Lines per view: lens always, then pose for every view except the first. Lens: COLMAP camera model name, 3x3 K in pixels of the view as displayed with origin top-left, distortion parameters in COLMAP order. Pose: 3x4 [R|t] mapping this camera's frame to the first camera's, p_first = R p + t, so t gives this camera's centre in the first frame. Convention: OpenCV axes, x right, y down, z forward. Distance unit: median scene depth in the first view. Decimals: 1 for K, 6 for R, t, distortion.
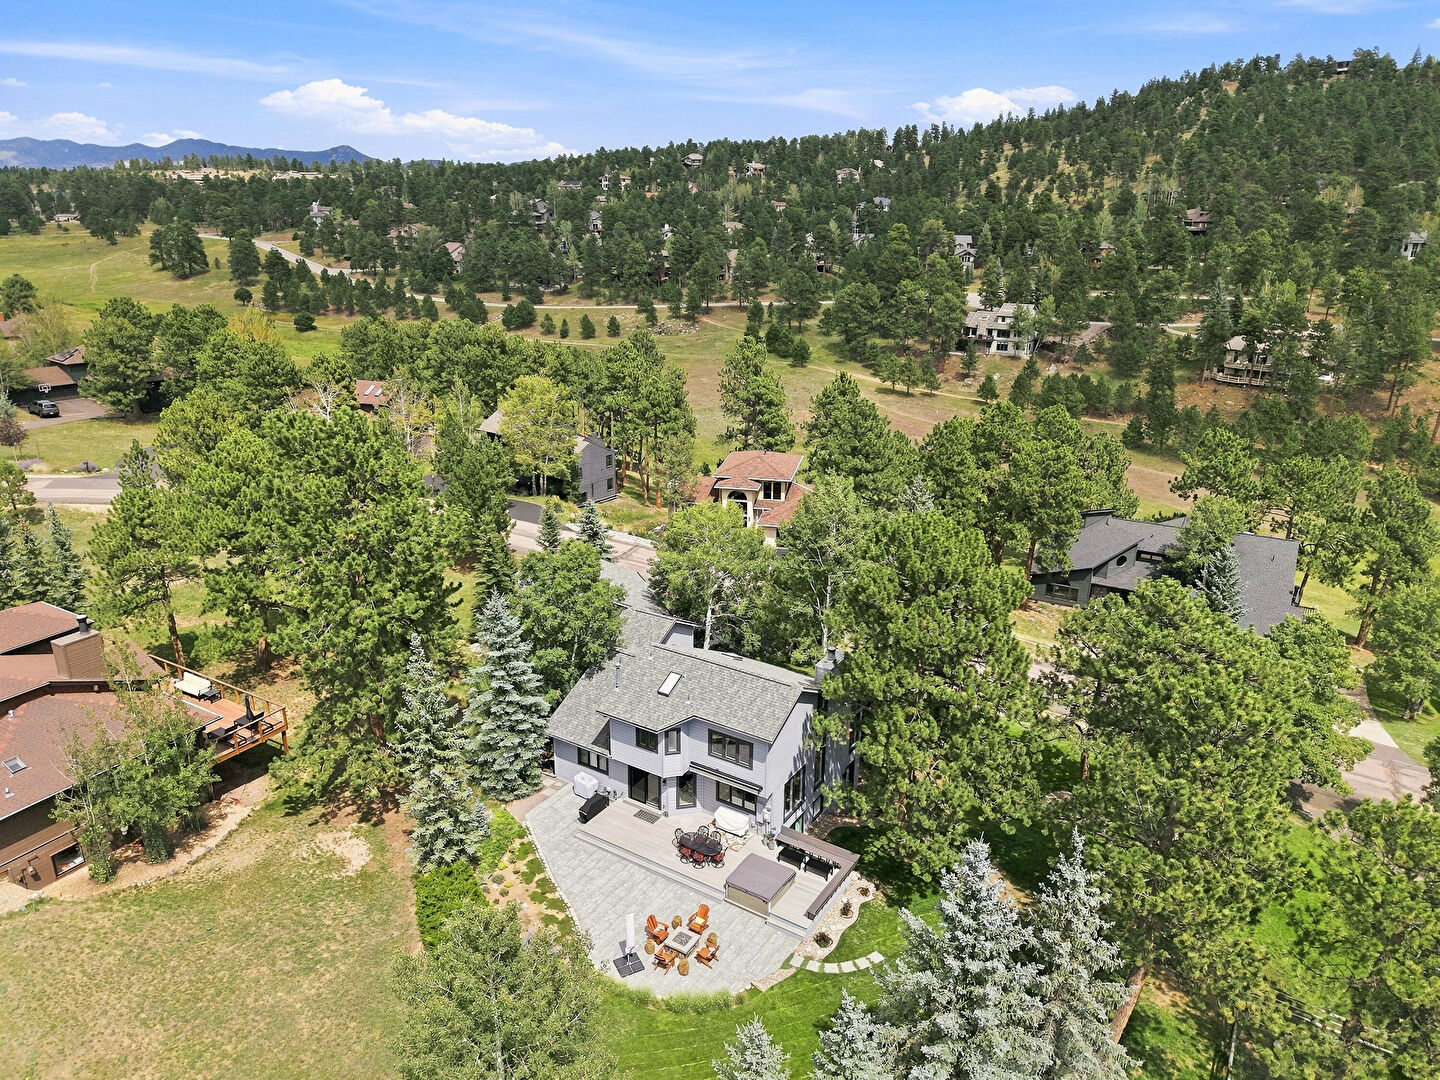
lens RADIAL K [[954.4, 0, 726.2], [0, 954.4, 549.3], [0, 0, 1]] dist [0.079331, -0.098053]
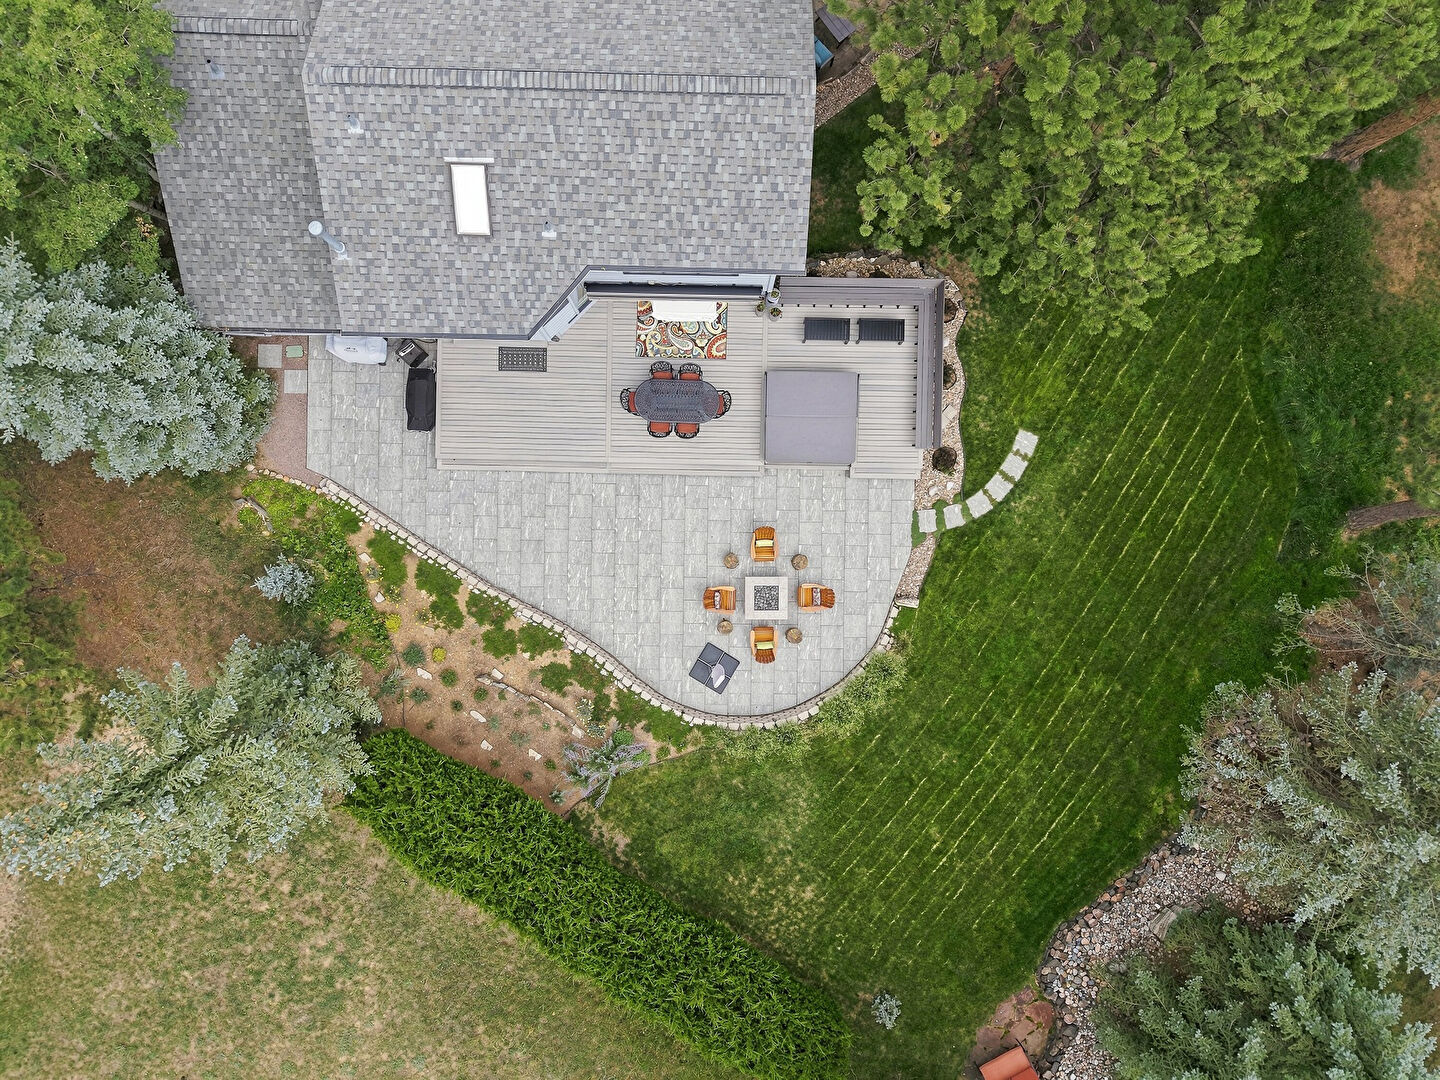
lens RADIAL K [[954.4, 0, 726.2], [0, 954.4, 549.3], [0, 0, 1]] dist [0.079331, -0.098053]
pose [[0.853375, -0.521247, 0.007322, -0.049702], [0.156101, 0.268916, 0.950430, -0.174426], [-0.497377, -0.809930, 0.310853, 0.750894]]
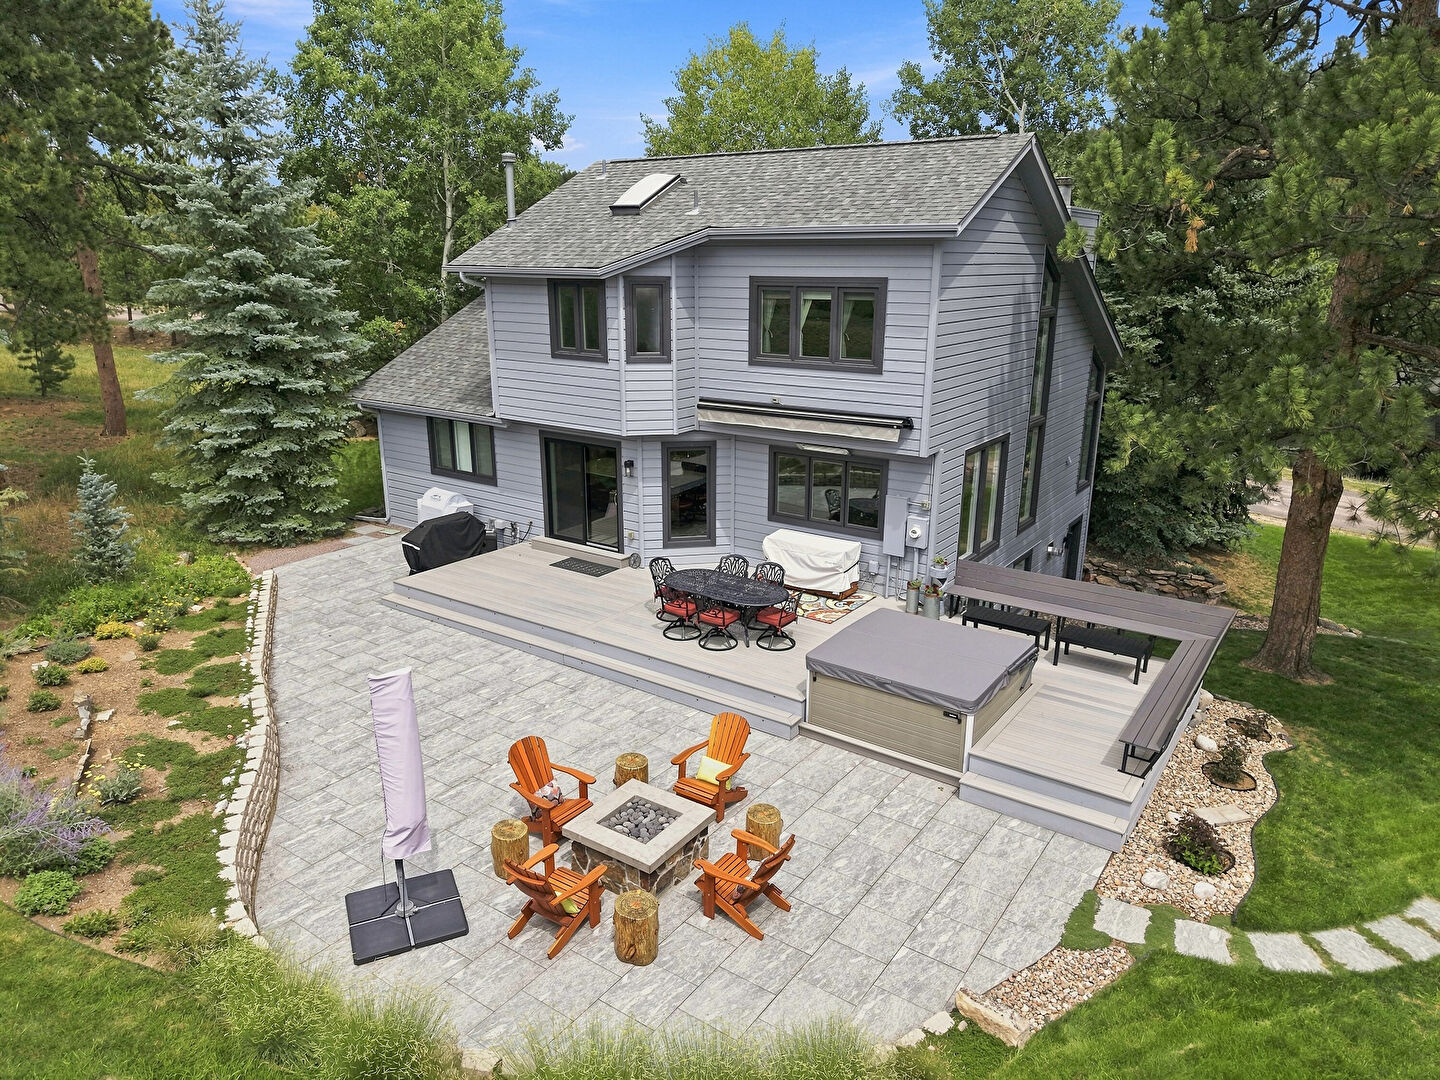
lens RADIAL K [[954.4, 0, 726.2], [0, 954.4, 549.3], [0, 0, 1]] dist [0.079331, -0.098053]
pose [[0.999265, 0.009355, -0.037168, -0.013578], [-0.010895, 0.999081, -0.041456, 0.305669], [0.036746, 0.041830, 0.998449, 0.666752]]
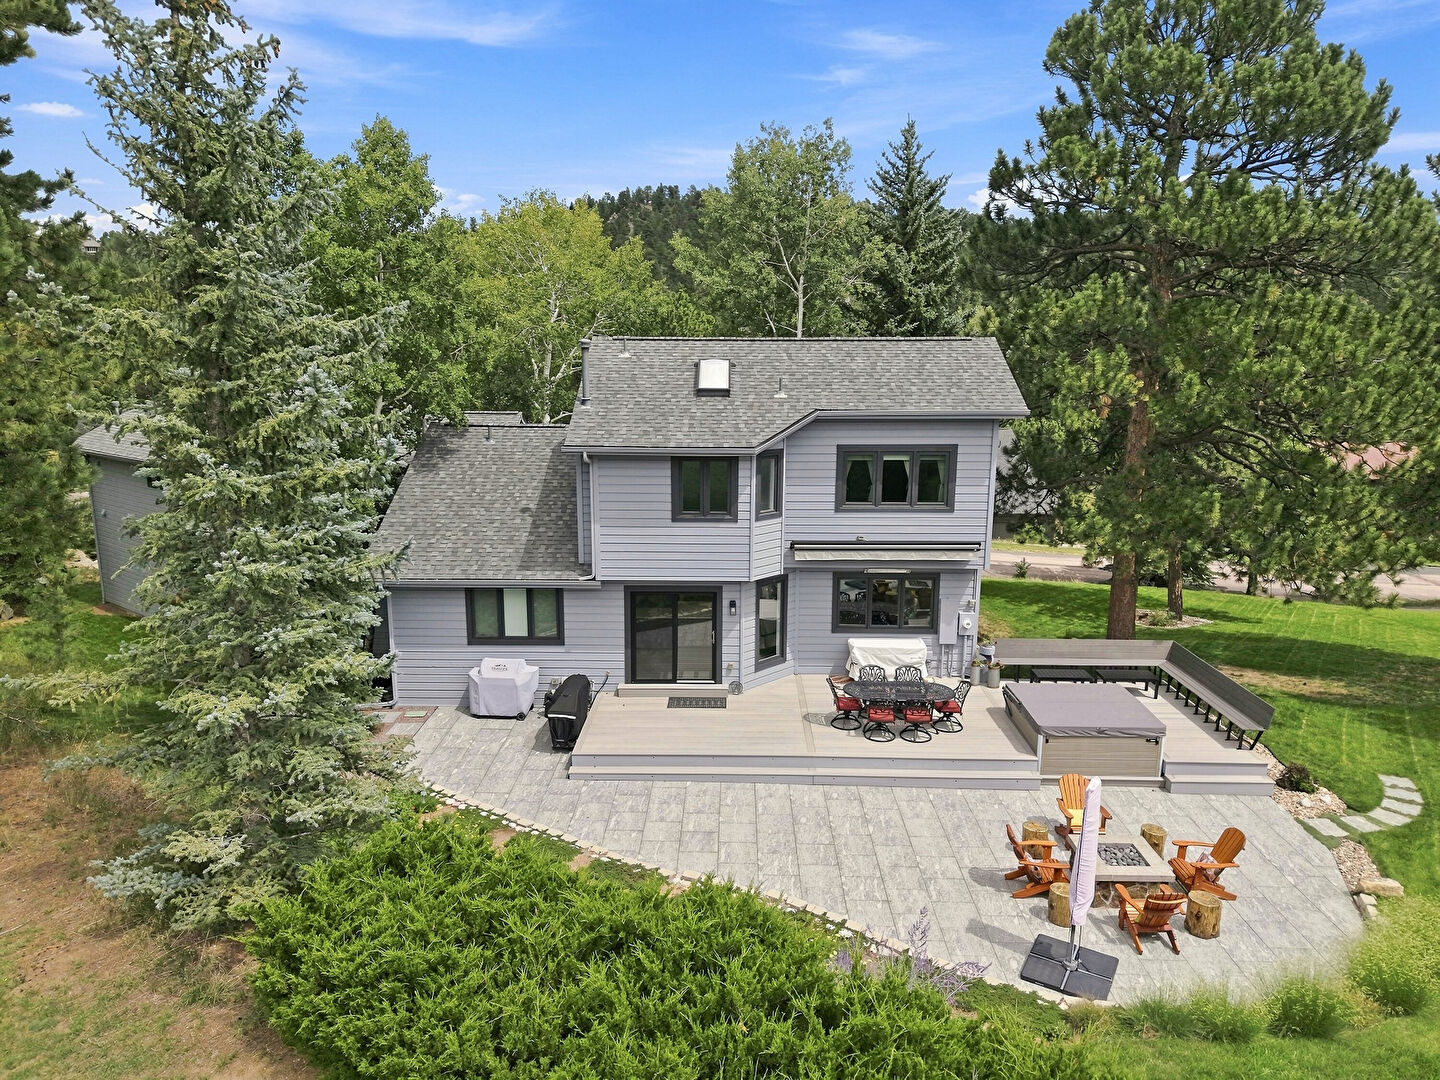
lens RADIAL K [[954.4, 0, 726.2], [0, 954.4, 549.3], [0, 0, 1]] dist [0.079331, -0.098053]
pose [[0.853183, -0.113452, 0.509124, -0.295398], [0.175692, 0.981530, -0.075701, 0.263021], [-0.491132, 0.154036, 0.857358, 0.666773]]
